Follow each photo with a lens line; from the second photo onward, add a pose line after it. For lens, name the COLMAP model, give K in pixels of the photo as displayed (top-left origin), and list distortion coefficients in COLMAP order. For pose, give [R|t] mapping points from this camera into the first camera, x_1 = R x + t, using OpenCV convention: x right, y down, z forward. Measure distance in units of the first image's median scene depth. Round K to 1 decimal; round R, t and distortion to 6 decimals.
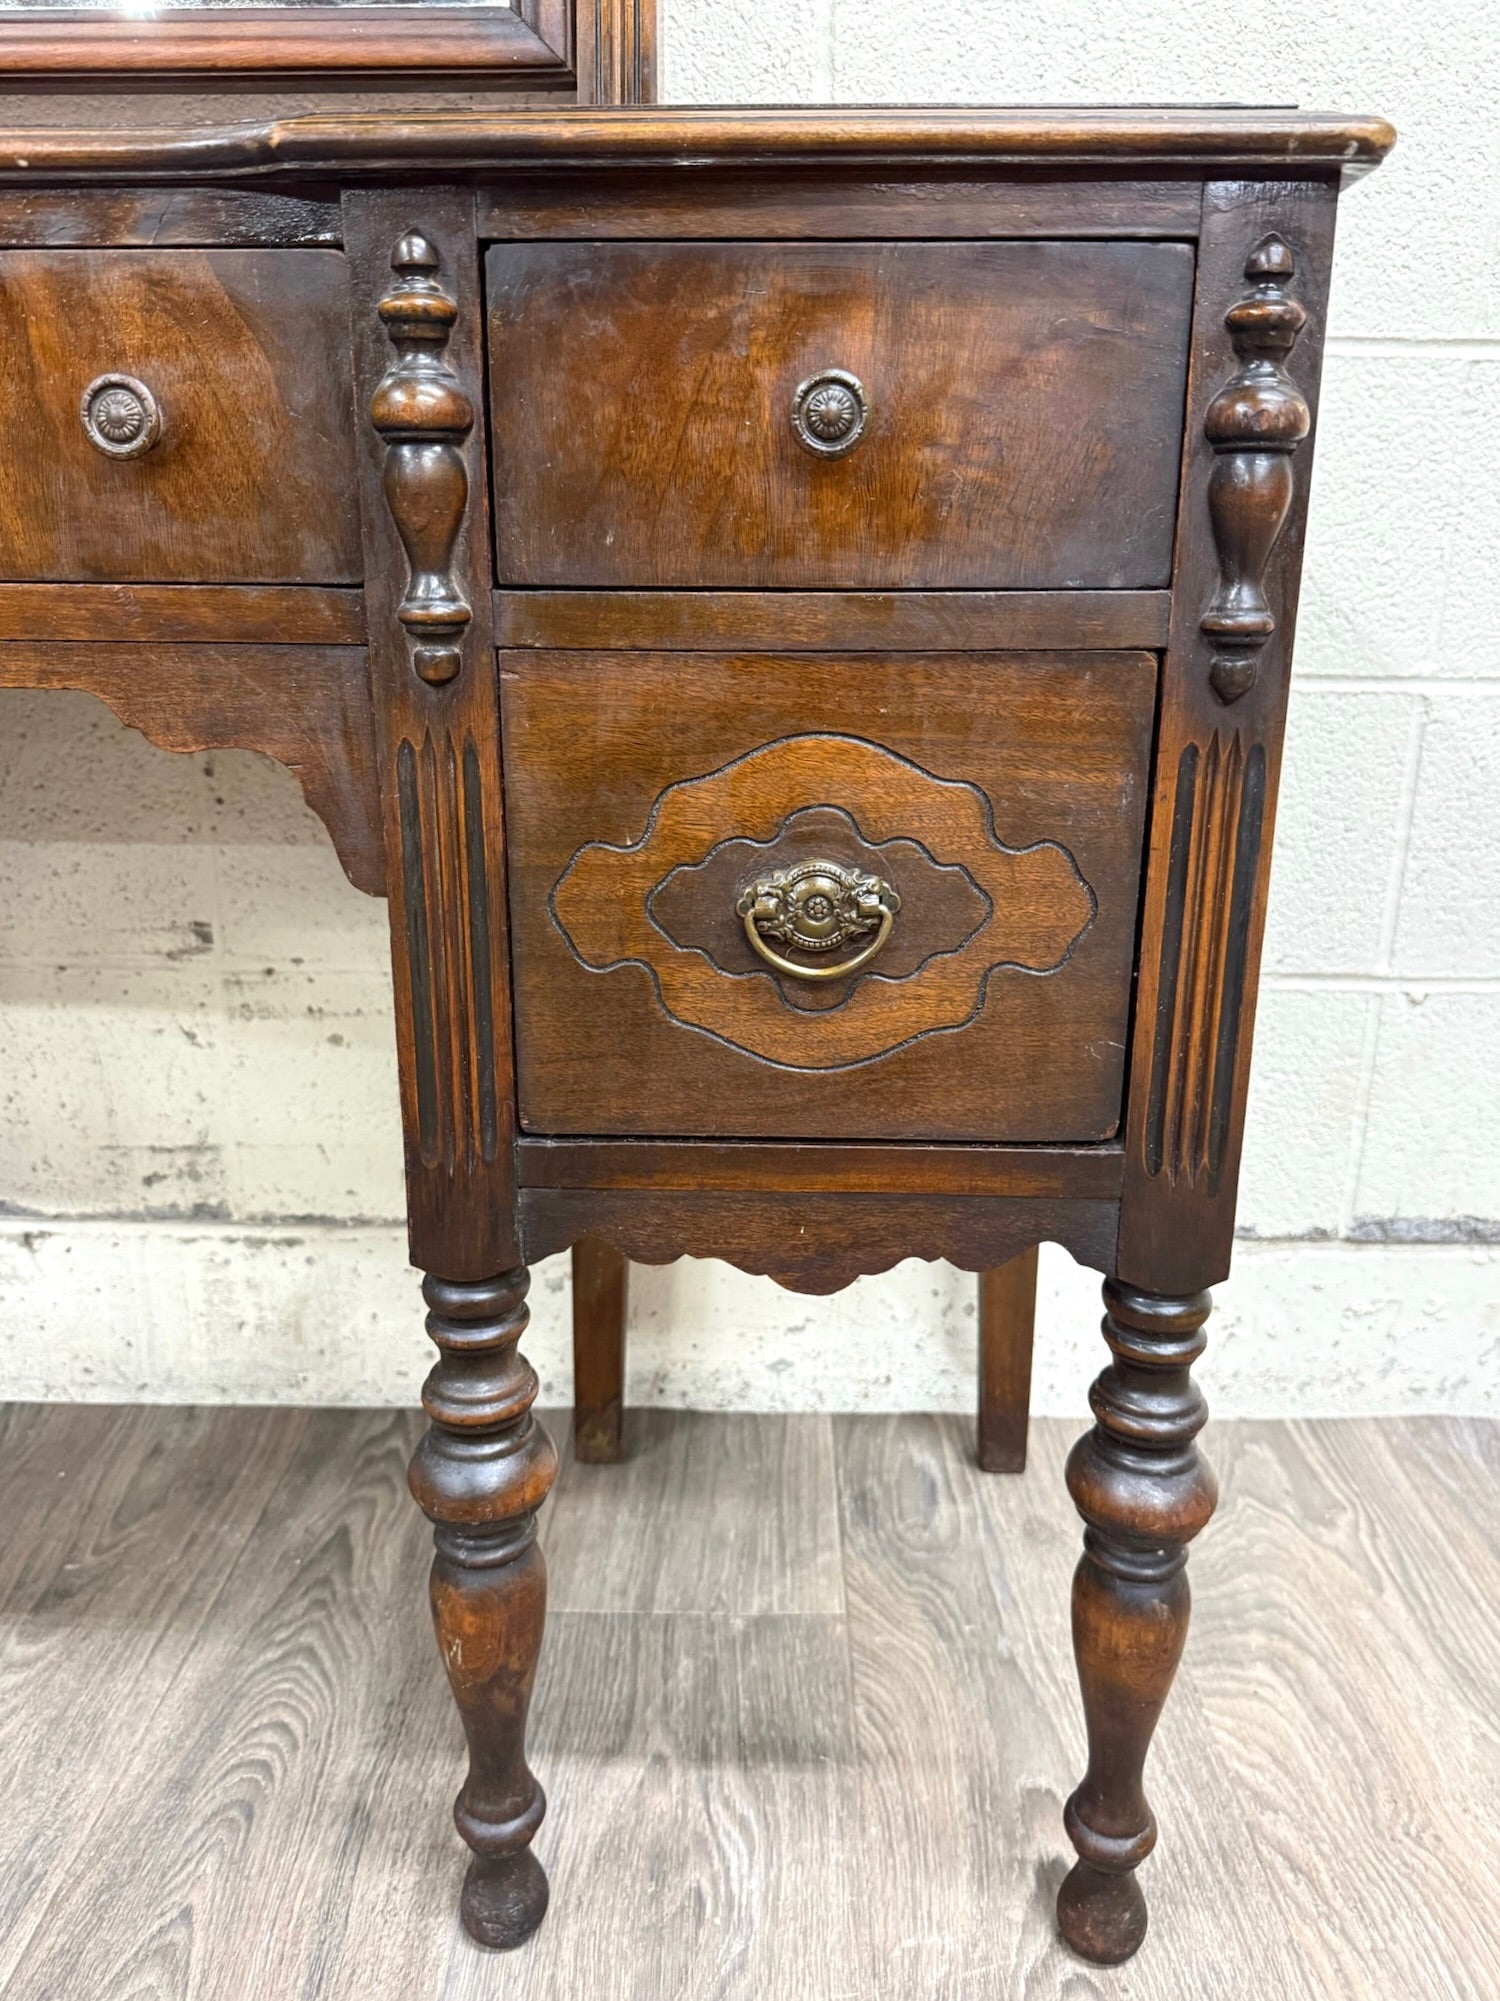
lens RADIAL K [[1458.7, 0, 740.0], [0, 1458.7, 998.9], [0, 0, 1]] dist [0.048478, -0.100492]
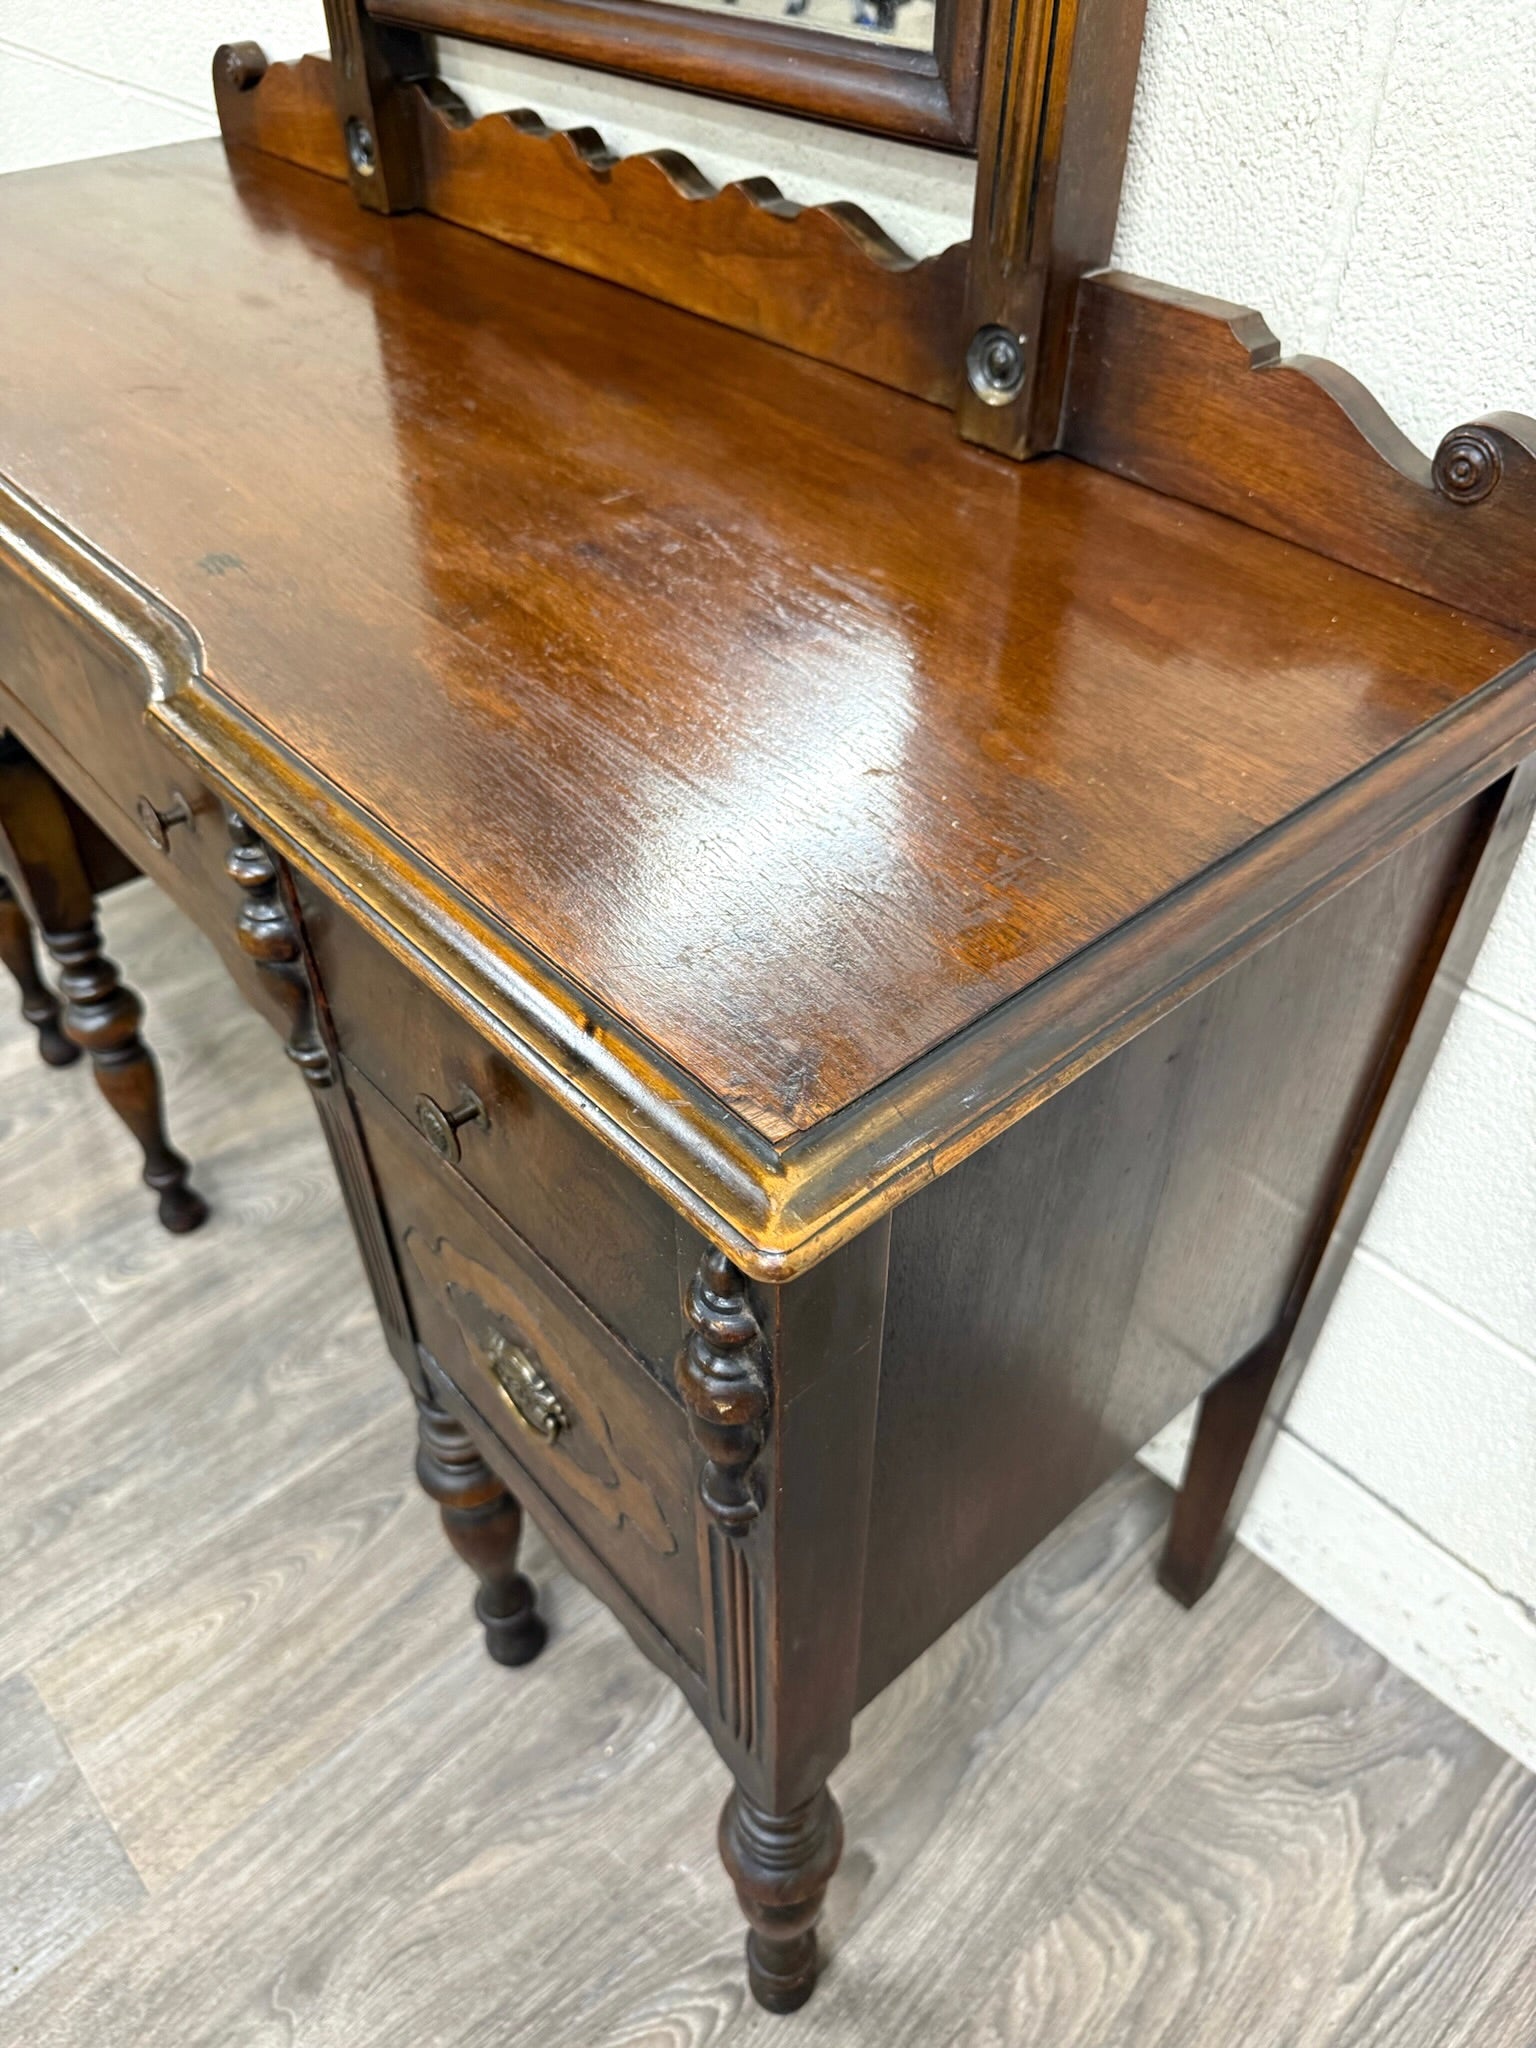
lens RADIAL K [[1480.4, 0, 769.3], [0, 1480.4, 1029.5], [0, 0, 1]] dist [-0.007739, -0.006271]
pose [[0.686965, 0.488918, -0.537623, 0.358472], [-0.191112, 0.835332, 0.515457, -0.496702], [0.701110, -0.251356, 0.667282, 0.227444]]
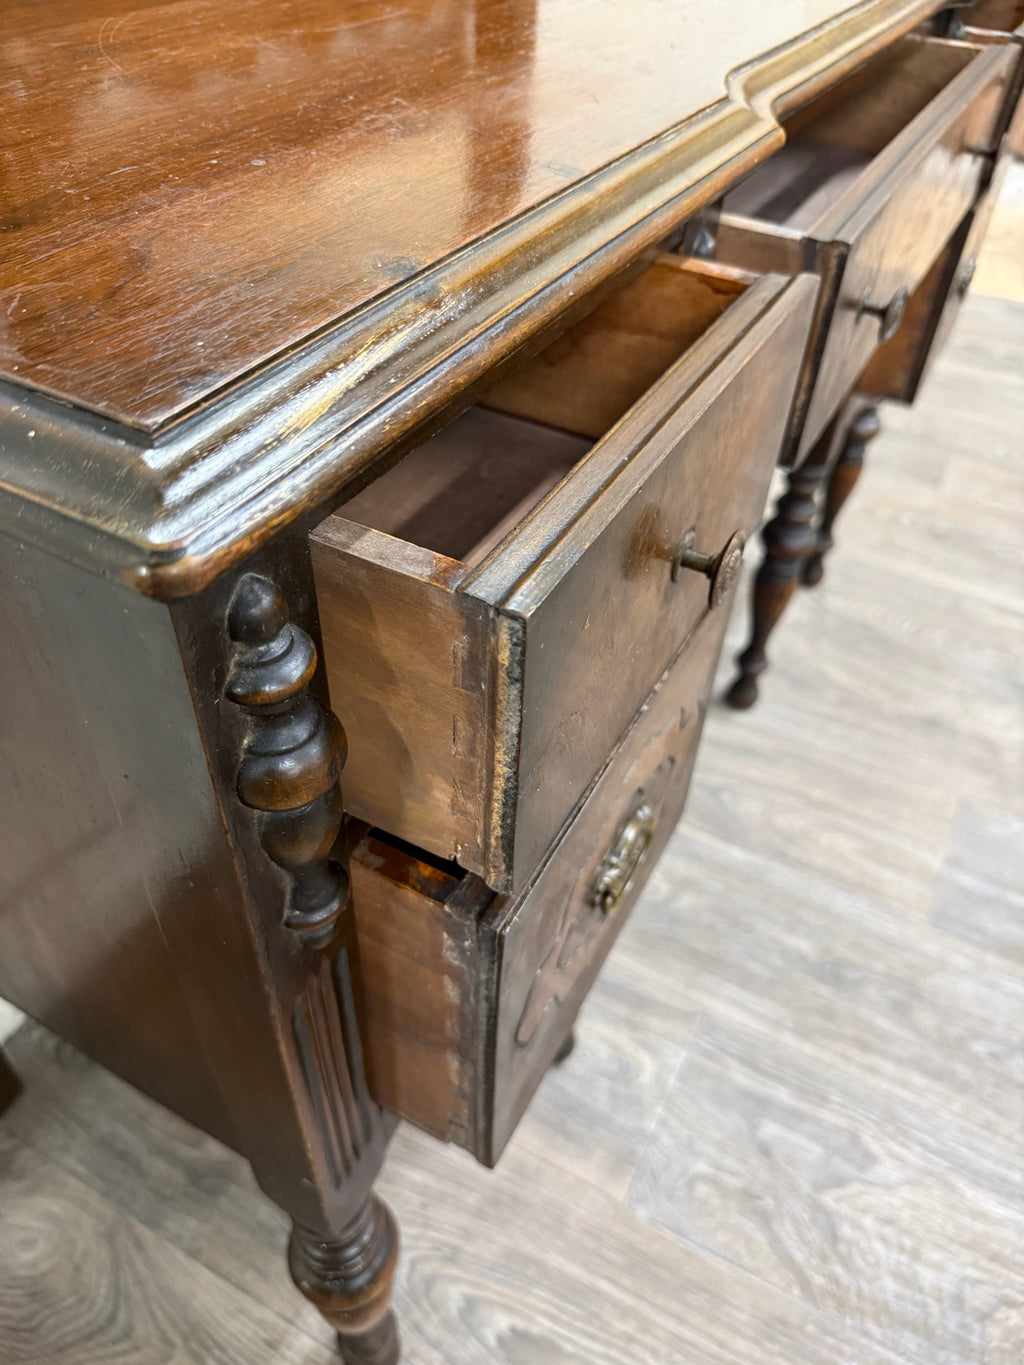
lens RADIAL K [[998.9, 0, 504.4], [0, 998.9, 686.2], [0, 0, 1]] dist [-0.020940, 0.000028]
pose [[0.461214, -0.608477, 0.645784, -1.022659], [0.212271, 0.782349, 0.585551, -0.358297], [-0.861523, -0.132984, 0.489993, 0.342238]]
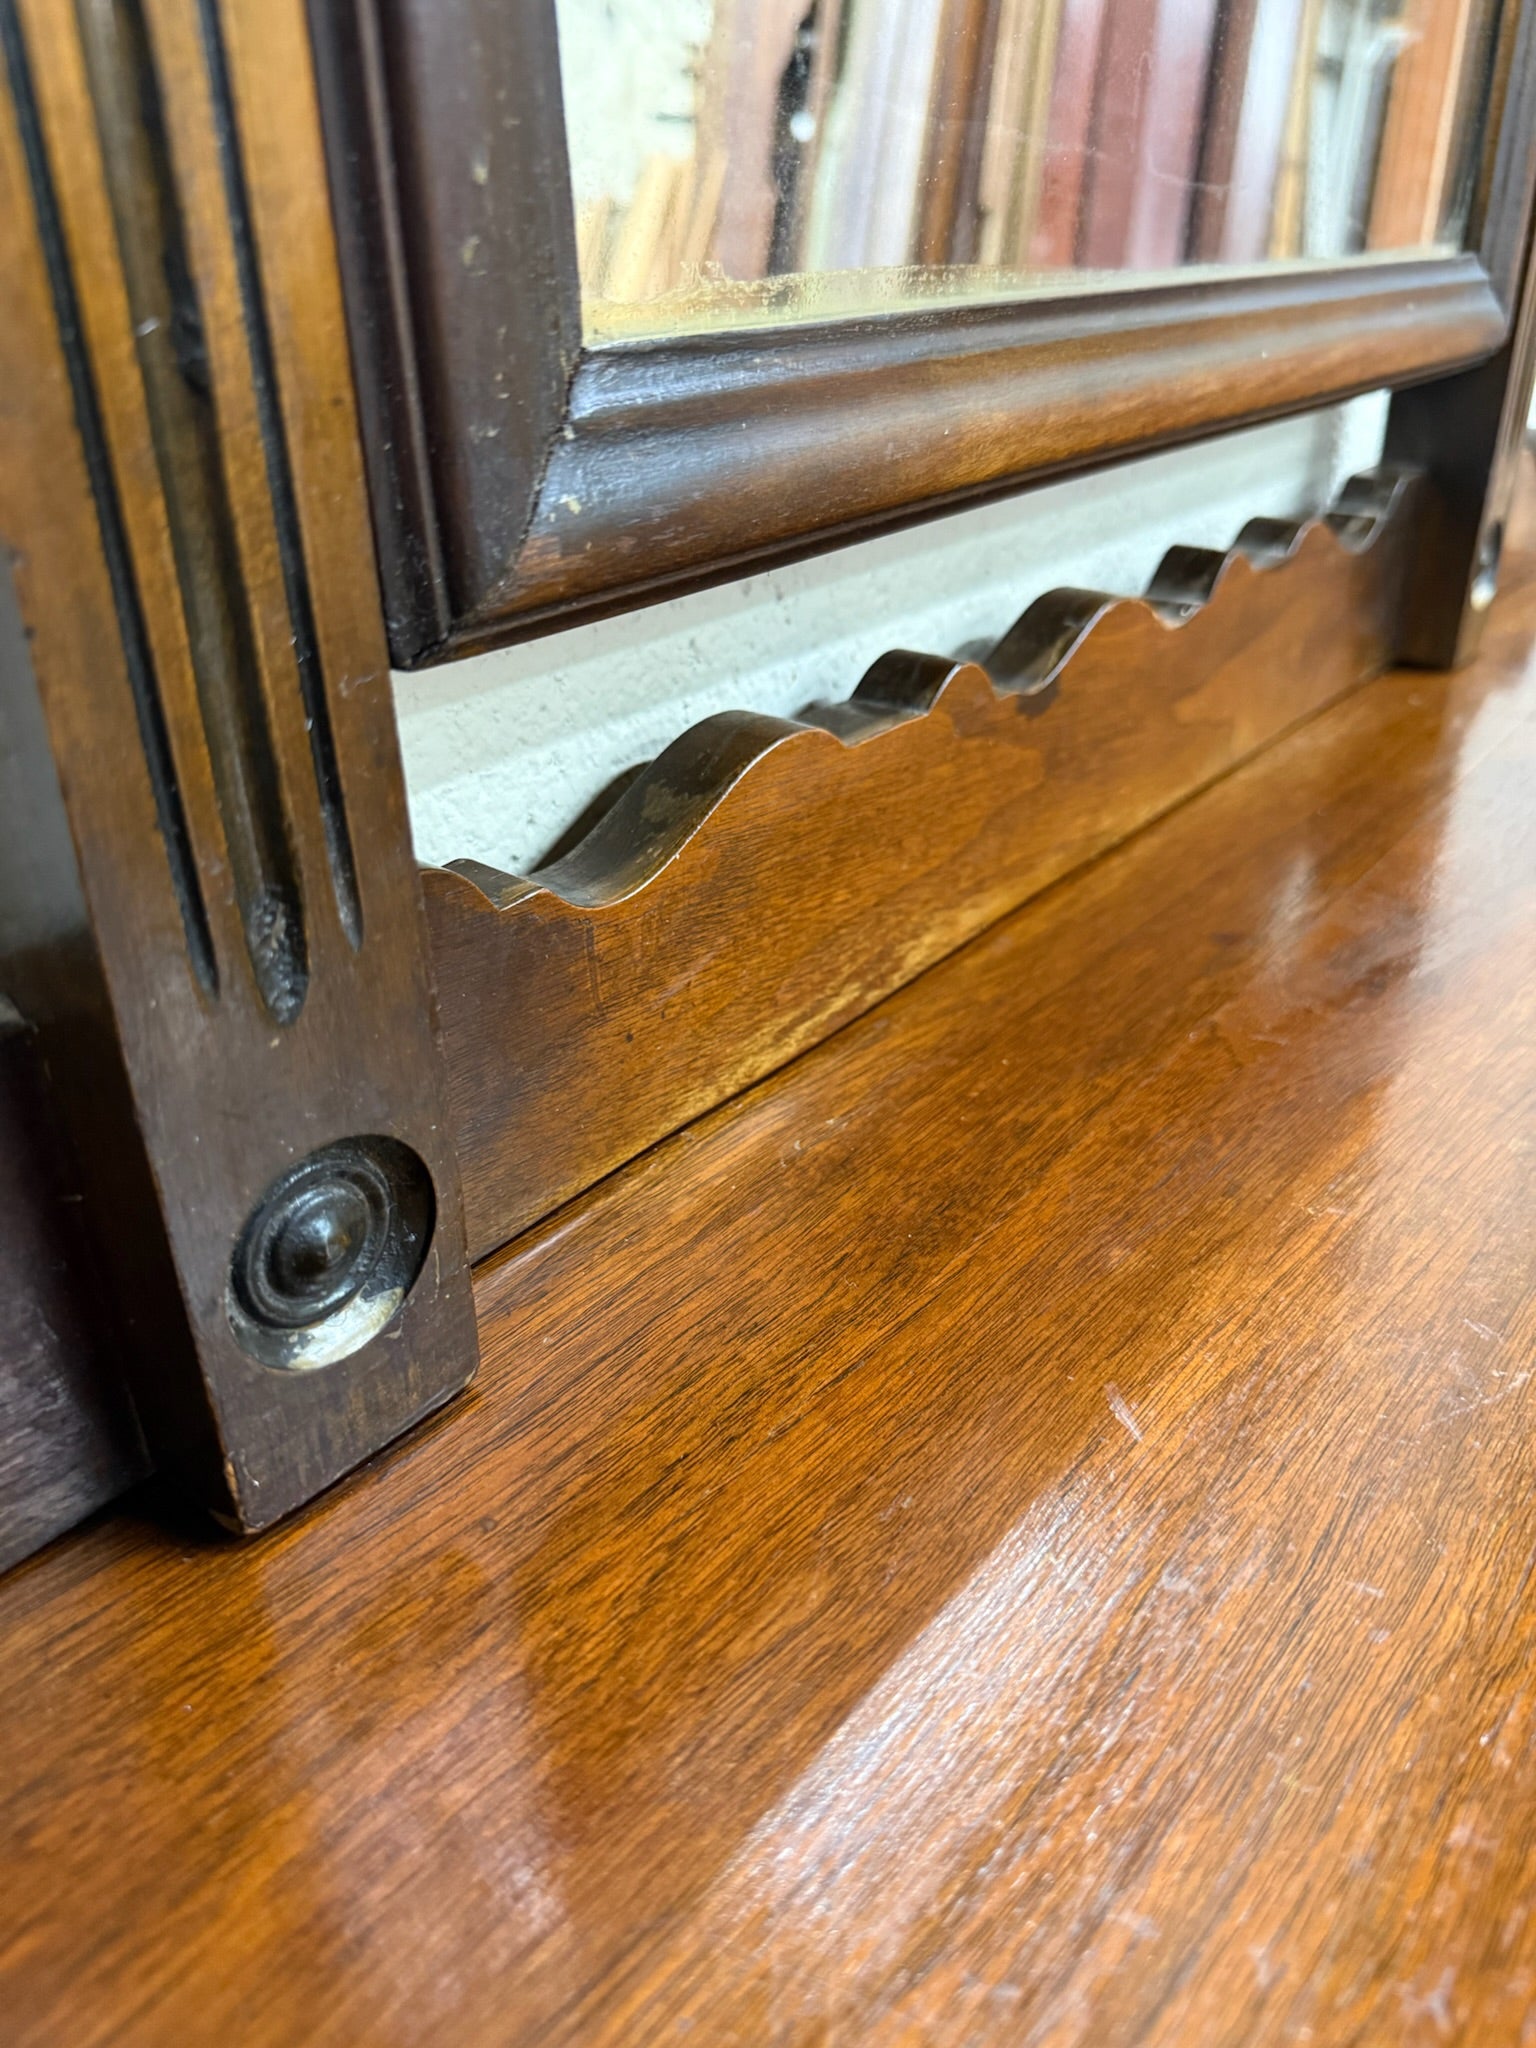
lens RADIAL K [[1453.9, 0, 768.0], [0, 1453.9, 1024.0], [0, 0, 1]] dist [0.152988, -0.291467]
pose [[0.591103, -0.398313, 0.701387, -0.712020], [0.234976, 0.916883, 0.322663, -0.511695], [-0.771611, -0.025918, 0.635566, 0.653562]]
